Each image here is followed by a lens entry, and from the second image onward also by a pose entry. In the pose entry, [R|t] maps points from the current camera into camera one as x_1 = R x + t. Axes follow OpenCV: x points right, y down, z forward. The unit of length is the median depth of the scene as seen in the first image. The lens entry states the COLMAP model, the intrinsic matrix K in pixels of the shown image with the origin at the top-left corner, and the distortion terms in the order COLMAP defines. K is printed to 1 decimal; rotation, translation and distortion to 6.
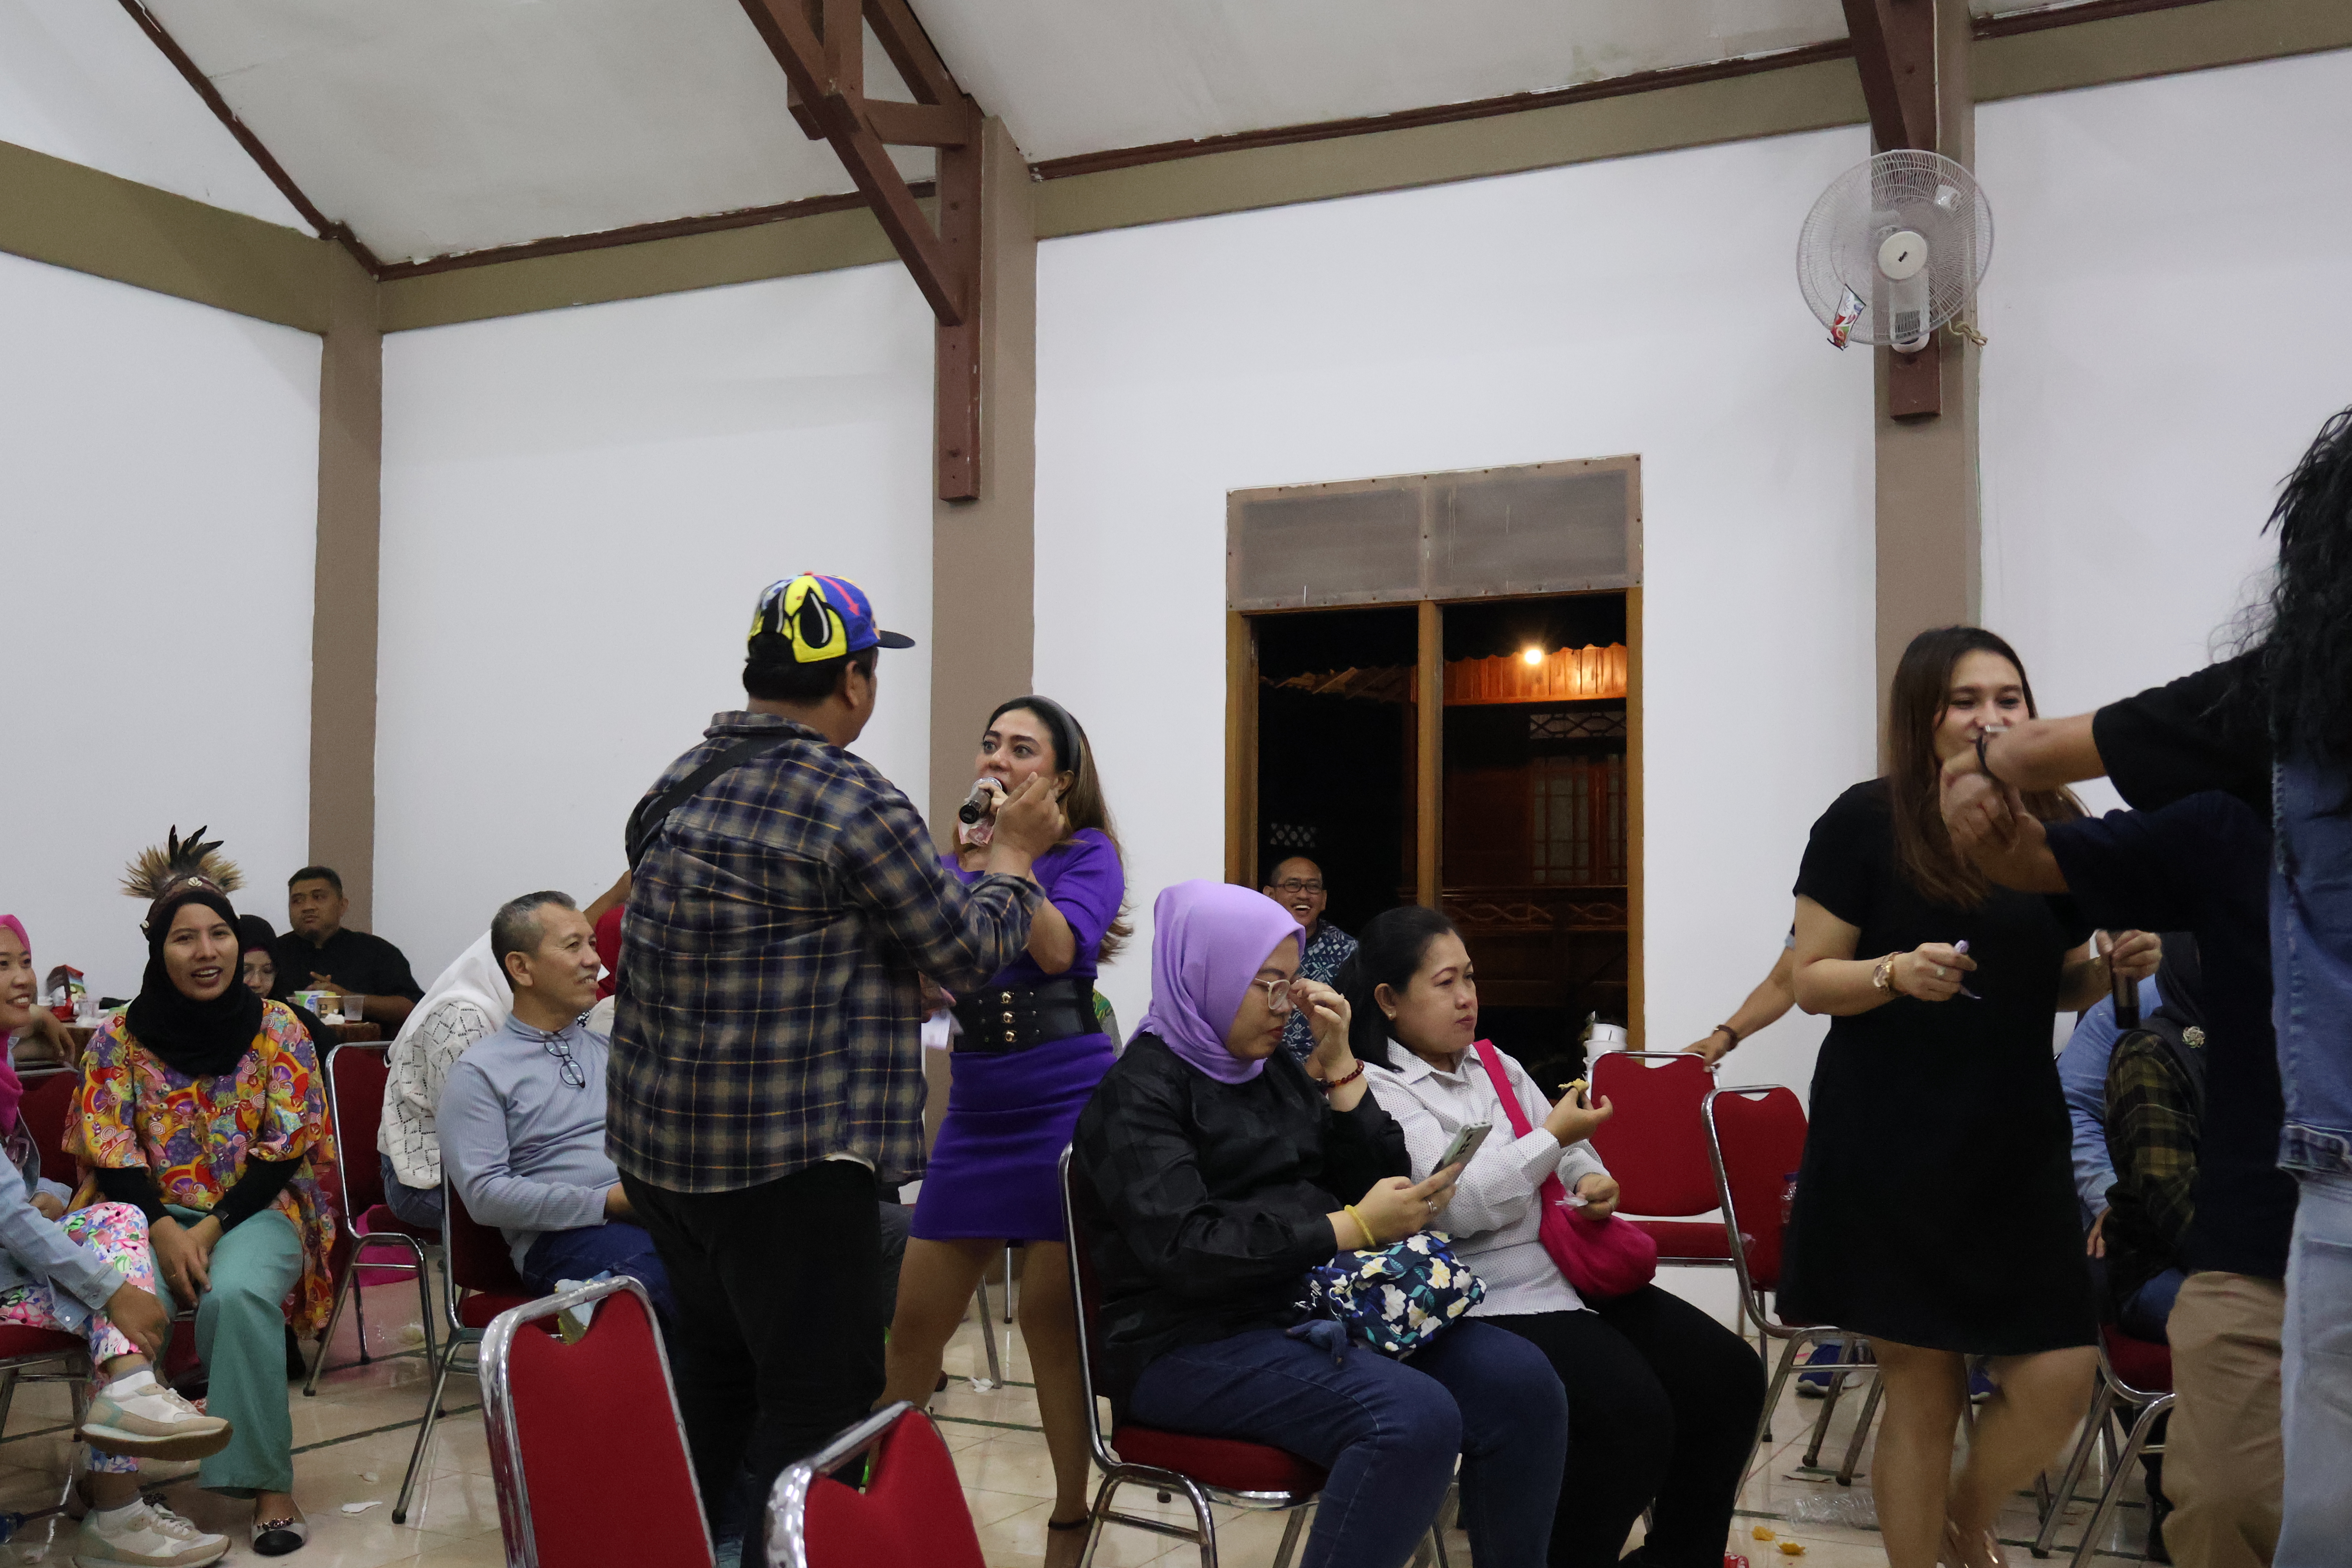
lens RADIAL K [[2528.0, 0, 1183.4], [0, 2528.0, 779.0], [0, 0, 1]] dist [-0.014943, 0.000000]
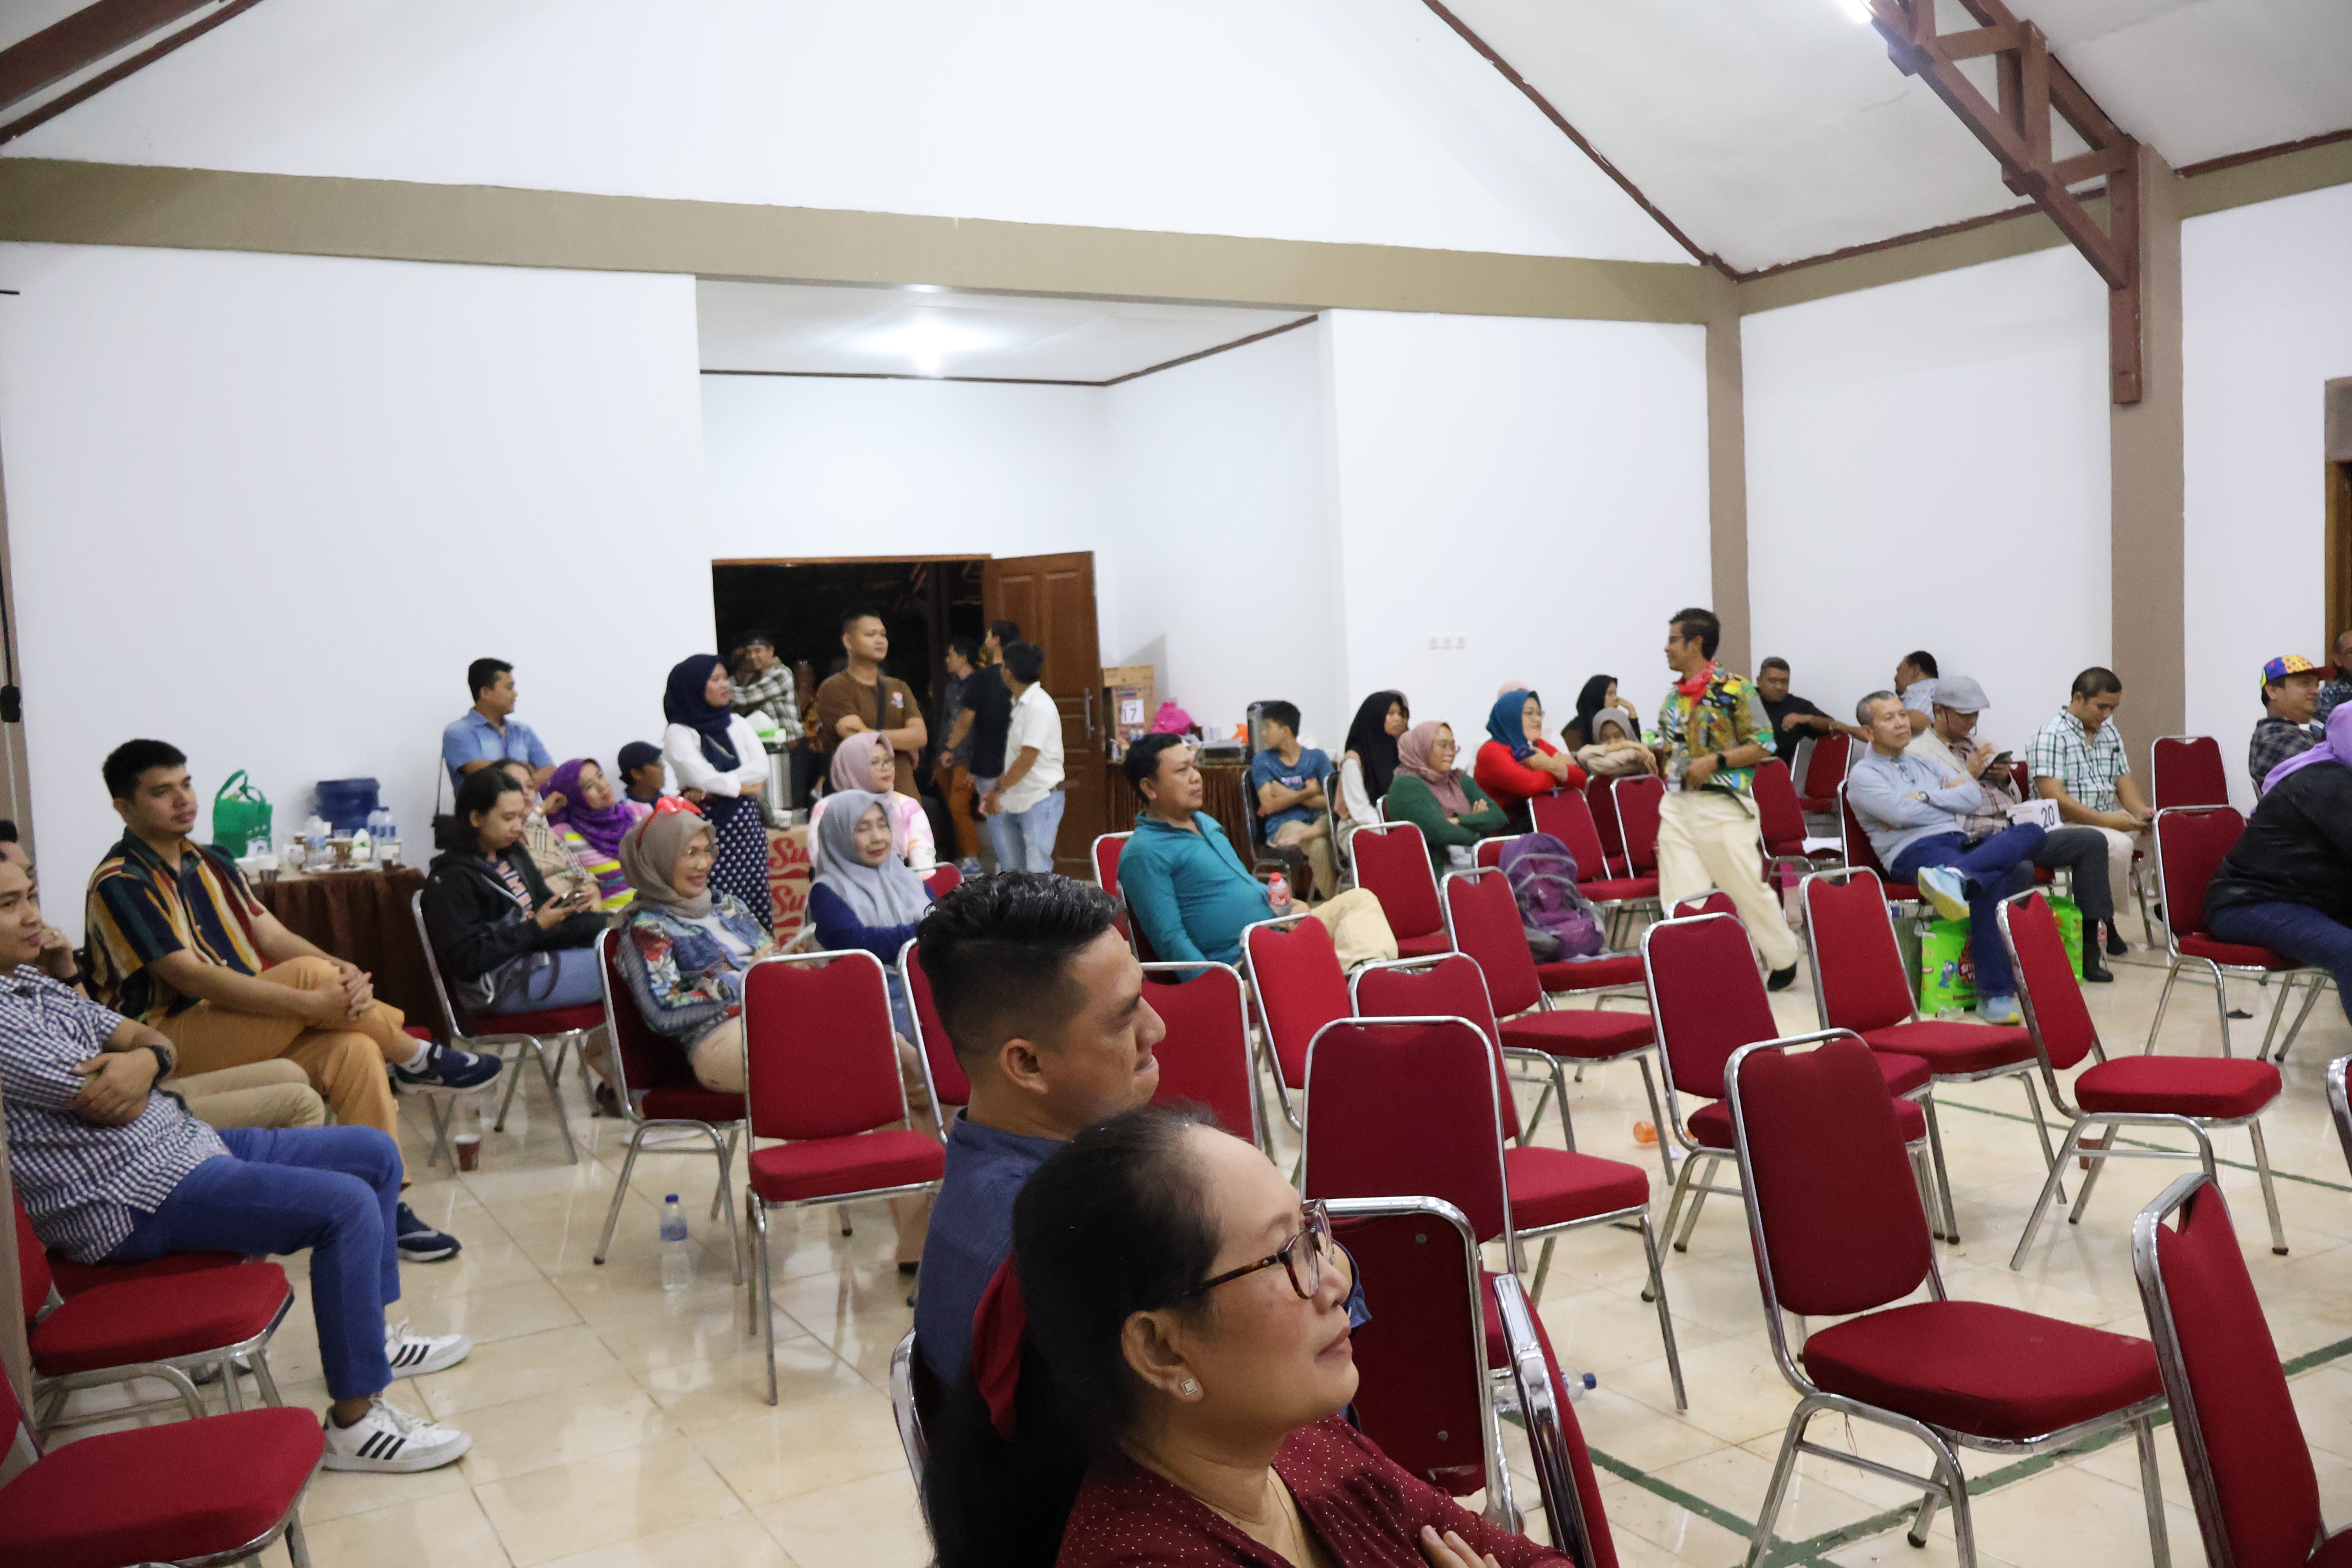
lens RADIAL K [[1956.9, 0, 1183.5], [0, 1956.9, 780.3], [0, 0, 1]] dist [-0.004671, -0.001904]
pose [[0.846842, -0.003066, -0.531836, 0.057184], [0.078347, 0.989793, 0.119046, -0.068093], [0.526042, -0.142481, 0.838438, -0.341932]]
